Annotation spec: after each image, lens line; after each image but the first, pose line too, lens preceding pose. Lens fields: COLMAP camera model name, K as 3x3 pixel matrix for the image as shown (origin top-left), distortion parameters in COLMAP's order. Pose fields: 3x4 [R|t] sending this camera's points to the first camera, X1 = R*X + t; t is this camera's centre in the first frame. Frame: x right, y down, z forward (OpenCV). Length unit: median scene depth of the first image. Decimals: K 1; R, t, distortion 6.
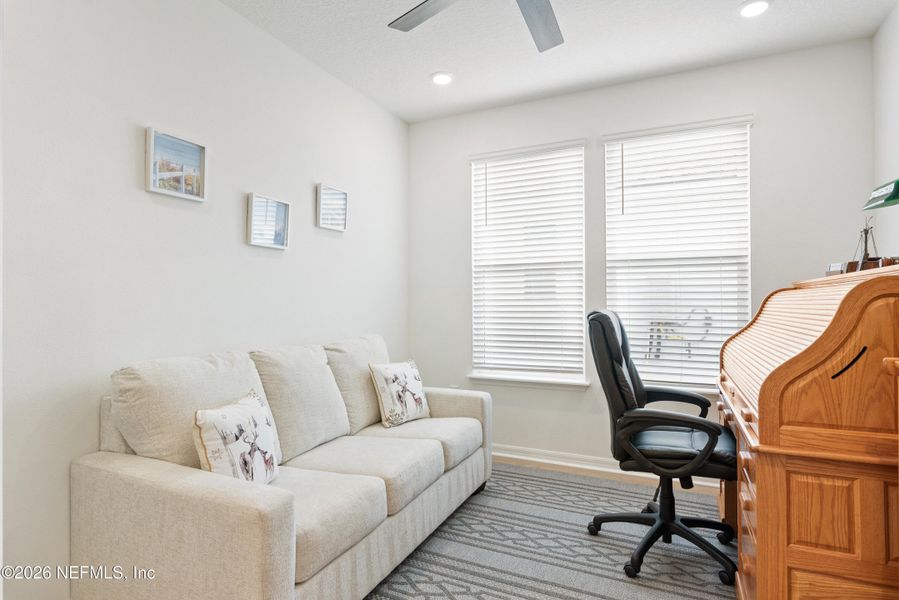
lens RADIAL K [[476.0, 0, 455.1], [0, 476.0, 297.4], [0, 0, 1]] dist [-0.000043, -0.000119]
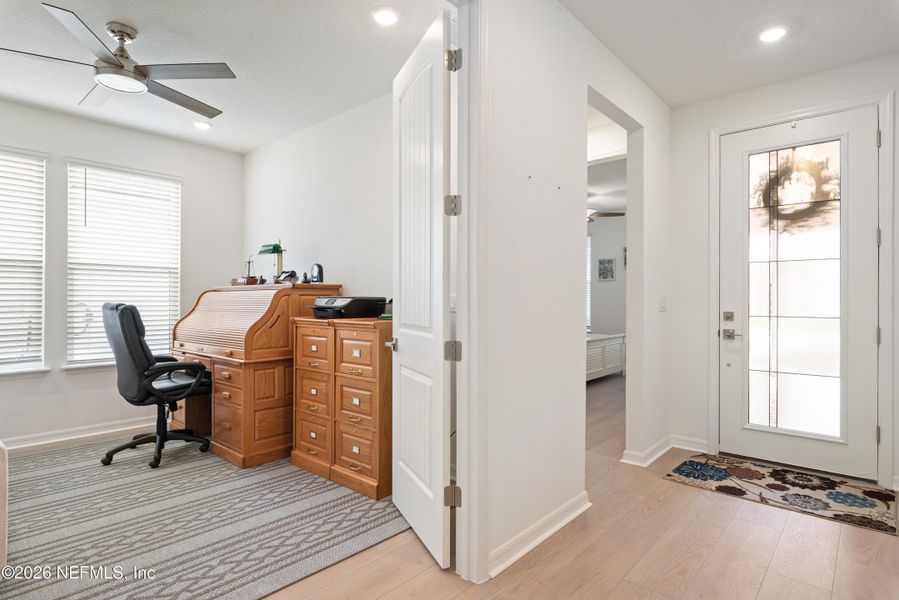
lens RADIAL K [[476.0, 0, 450.3], [0, 476.0, 302.4], [0, 0, 1]] dist [-0.000043, -0.000119]
pose [[0.288111, -0.002702, 0.957593, -0.796903], [-0.011382, 0.999916, 0.006247, 0.005860], [-0.957529, -0.012700, 0.288056, -0.370831]]
